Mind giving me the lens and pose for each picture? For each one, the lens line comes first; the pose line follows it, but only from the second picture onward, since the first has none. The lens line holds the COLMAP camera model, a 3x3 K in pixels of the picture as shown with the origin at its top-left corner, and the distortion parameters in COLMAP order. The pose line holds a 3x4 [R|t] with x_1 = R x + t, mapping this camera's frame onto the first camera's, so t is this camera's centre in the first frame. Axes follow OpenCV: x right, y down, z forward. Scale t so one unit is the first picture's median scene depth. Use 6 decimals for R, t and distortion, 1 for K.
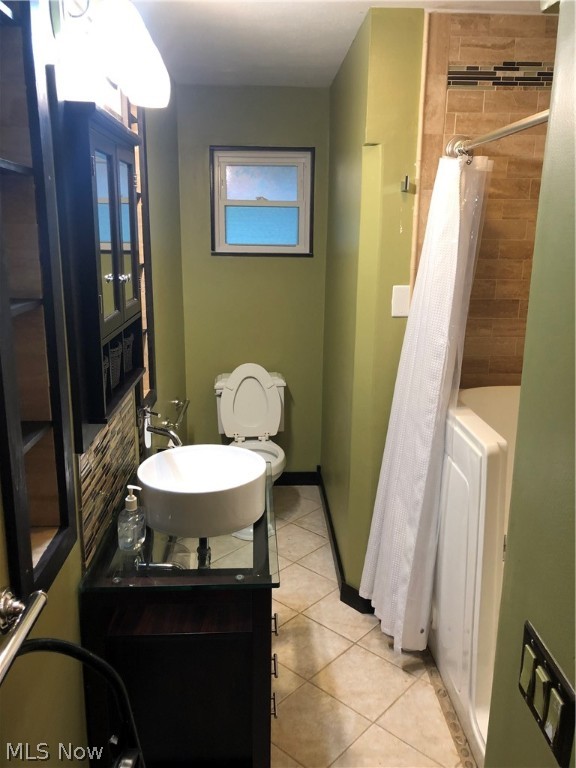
lens RADIAL K [[631.8, 0, 288.0], [0, 631.8, 384.0], [0, 0, 1]] dist [0.045992, -0.000747]
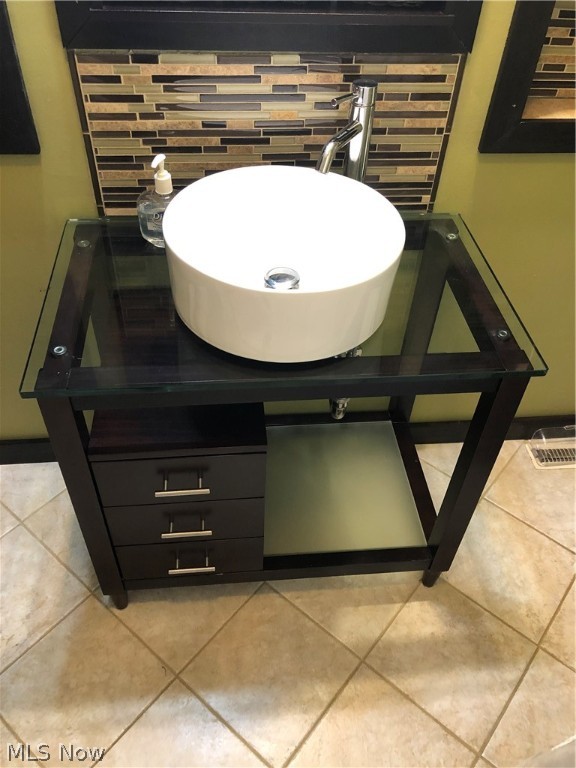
lens RADIAL K [[631.8, 0, 288.0], [0, 631.8, 384.0], [0, 0, 1]] dist [0.045992, -0.000747]
pose [[0.048071, 0.691138, -0.721122, 0.274120], [-0.268871, 0.704262, 0.657056, -0.101067], [0.961976, 0.162303, 0.219682, 0.723105]]
